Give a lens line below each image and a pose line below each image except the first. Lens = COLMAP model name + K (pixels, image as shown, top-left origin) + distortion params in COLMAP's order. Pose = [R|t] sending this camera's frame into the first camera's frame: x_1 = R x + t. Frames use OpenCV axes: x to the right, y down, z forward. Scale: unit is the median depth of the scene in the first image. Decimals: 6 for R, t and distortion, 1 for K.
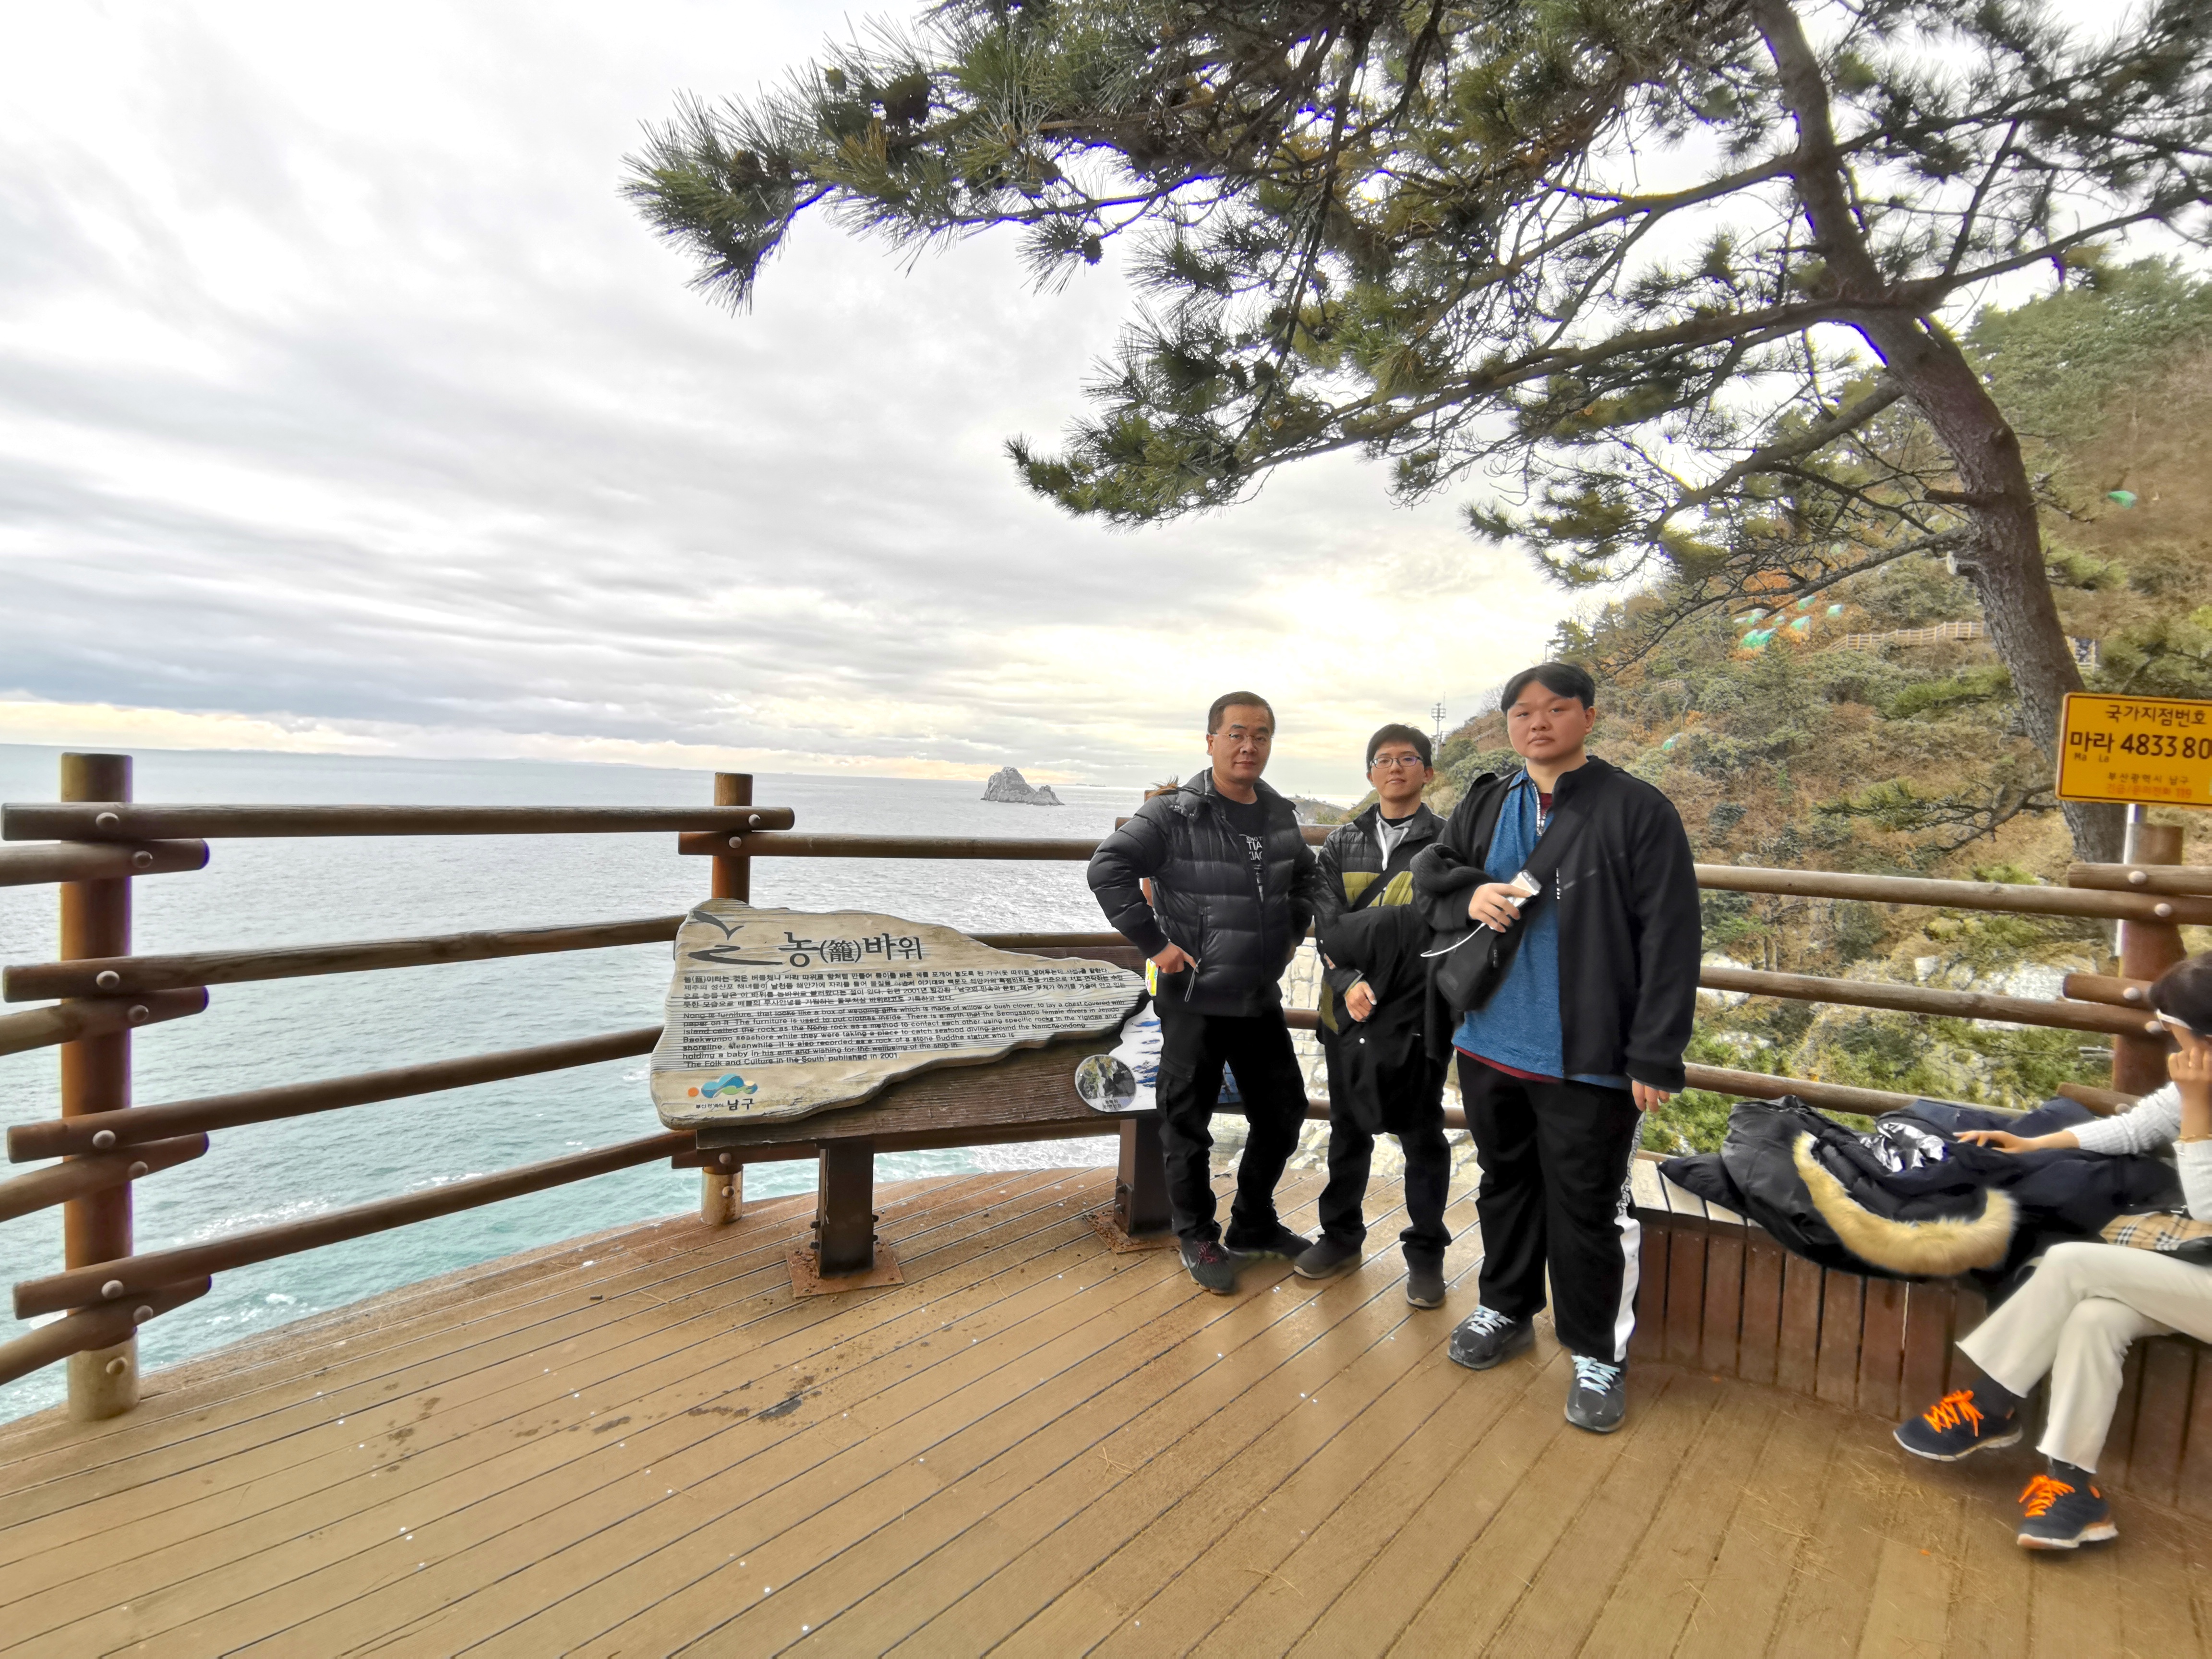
lens RADIAL K [[1045.6, 0, 1102.2], [0, 1045.6, 834.3], [0, 0, 1]] dist [0.007911, -0.009587]
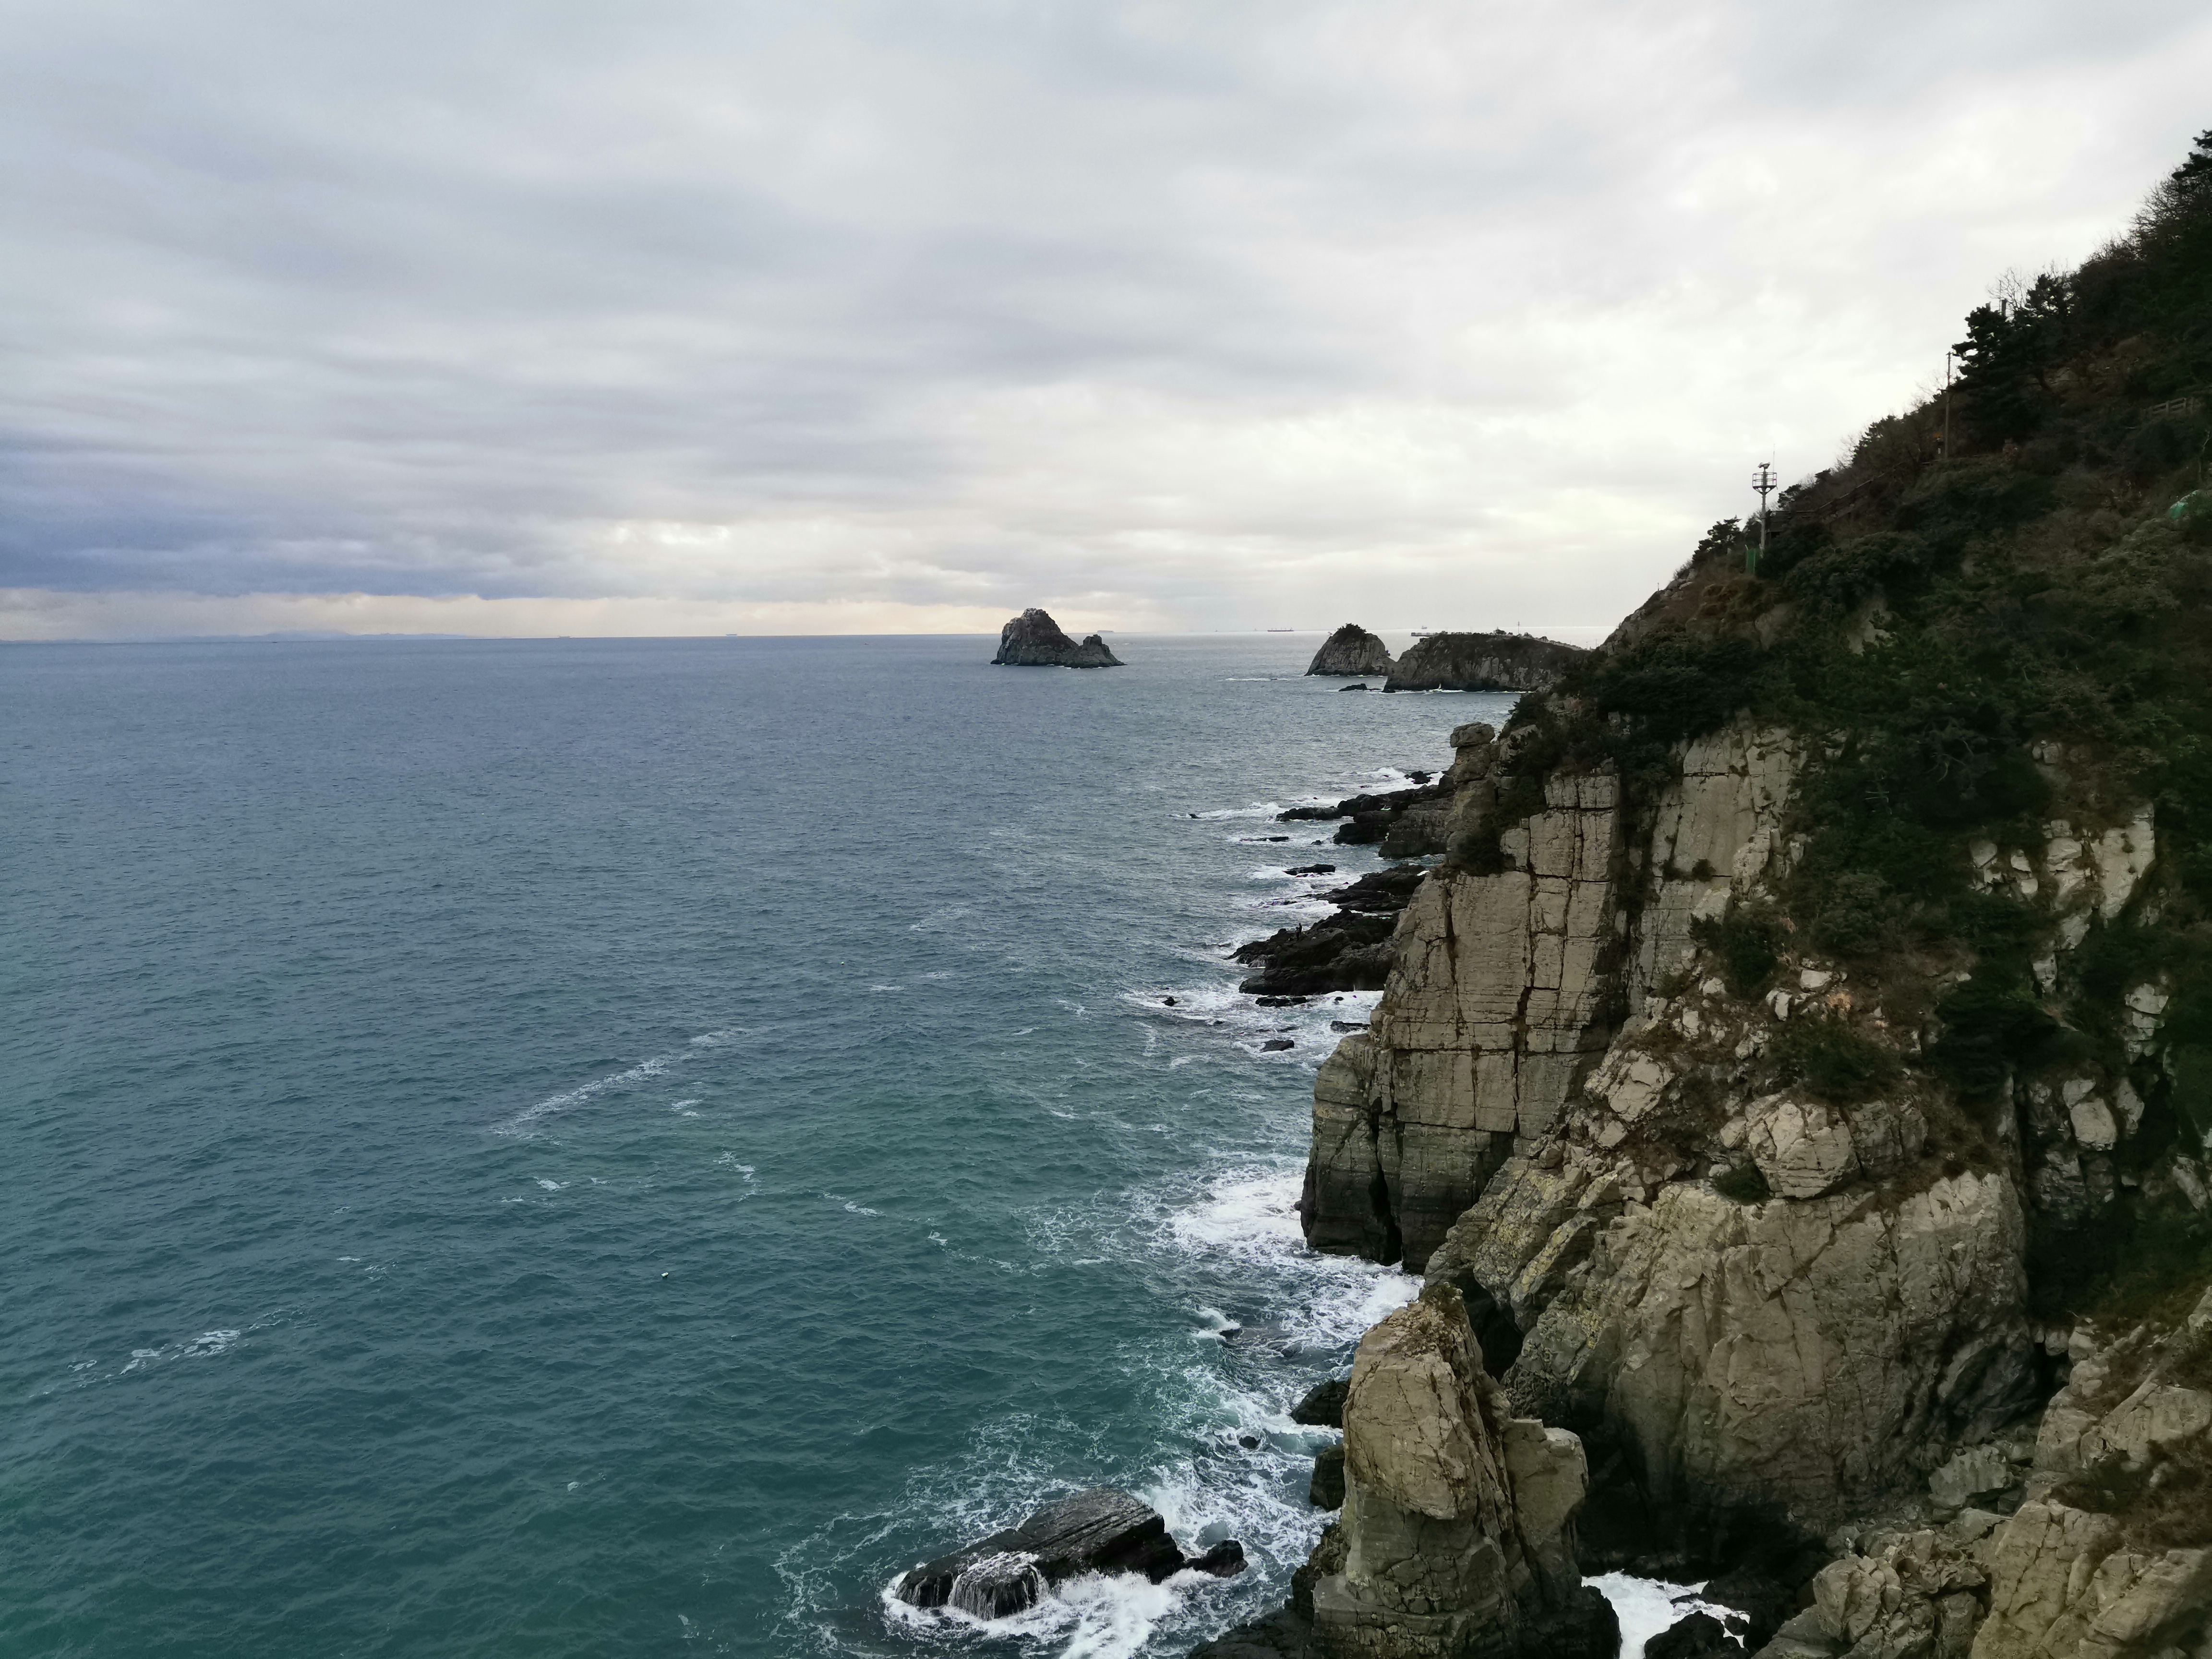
lens RADIAL K [[1661.5, 0, 1102.1], [0, 1661.5, 827.0], [0, 0, 1]] dist [-0.022425, 0.044115]
pose [[0.997632, -0.043042, -0.053644, -0.227833], [0.046694, 0.996538, 0.068792, -0.018725], [0.050497, -0.071134, 0.996188, 0.347340]]
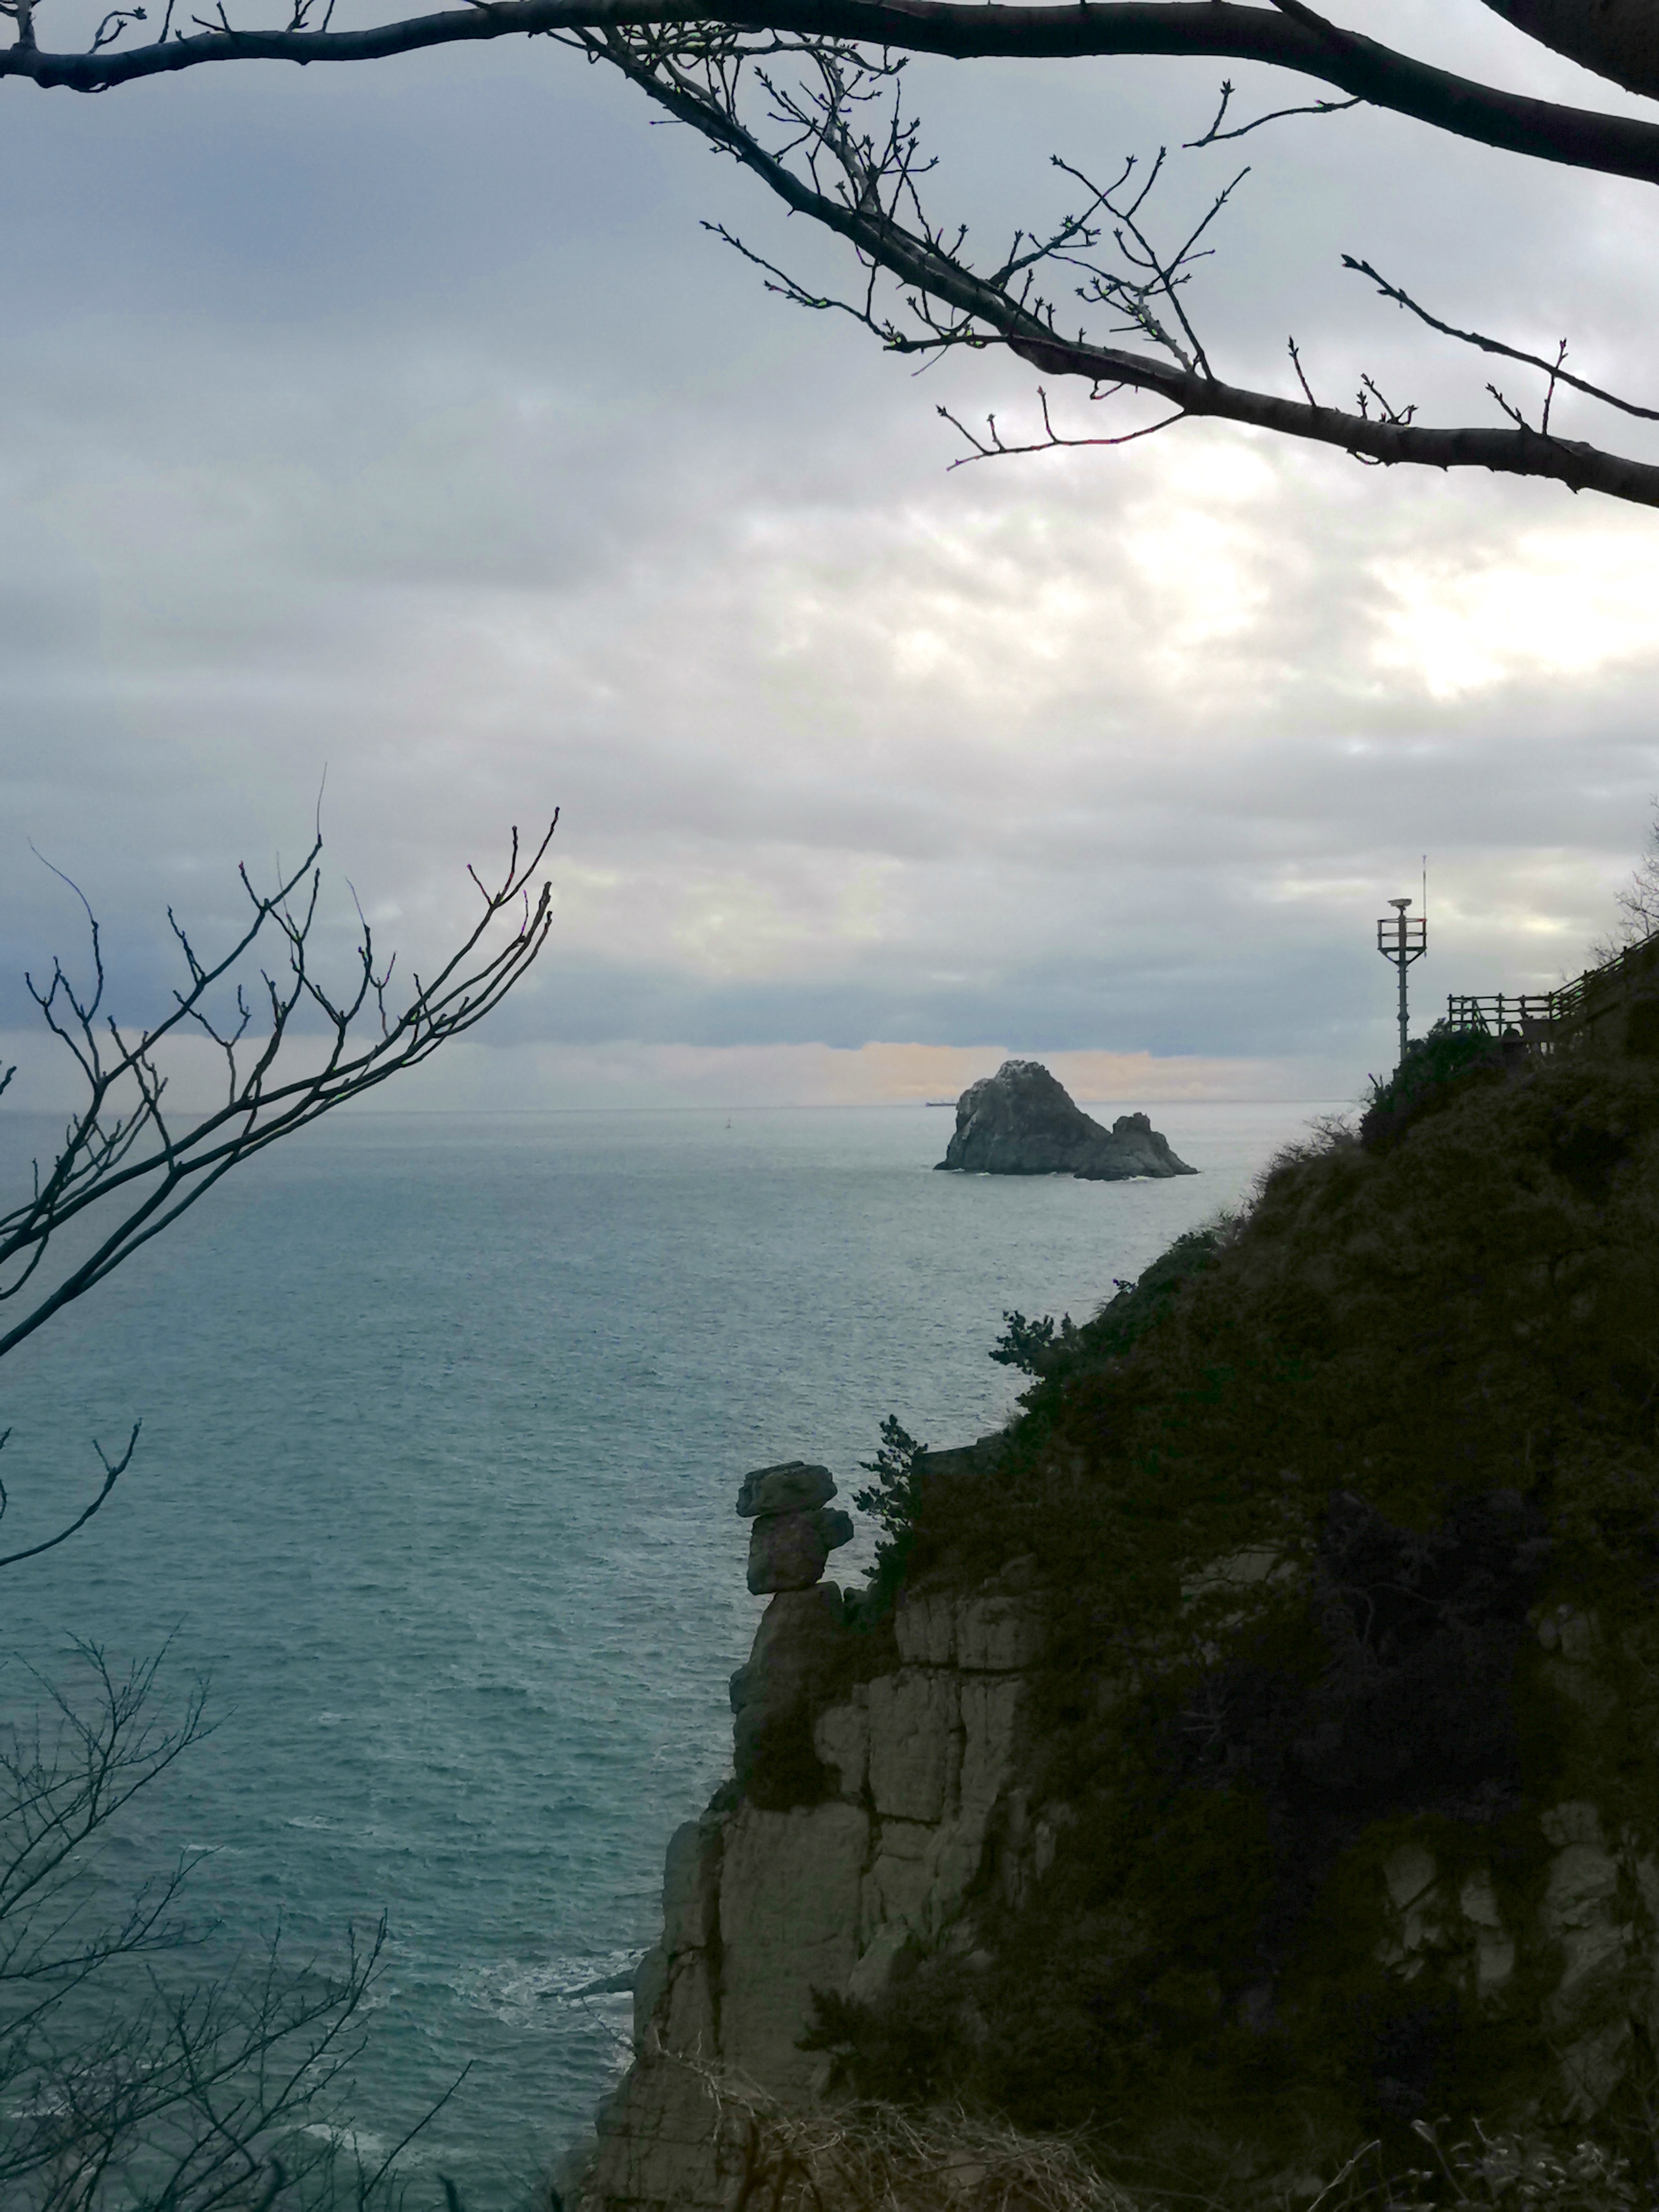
lens RADIAL K [[3332.9, 0, 790.6], [0, 3332.9, 1094.8], [0, 0, 1]] dist [-0.015605, 0.000000]
pose [[0.986405, -0.050002, -0.156542, 4.672012], [0.041584, 0.997531, -0.056600, -0.512183], [0.158985, 0.049321, 0.986048, 1.986505]]
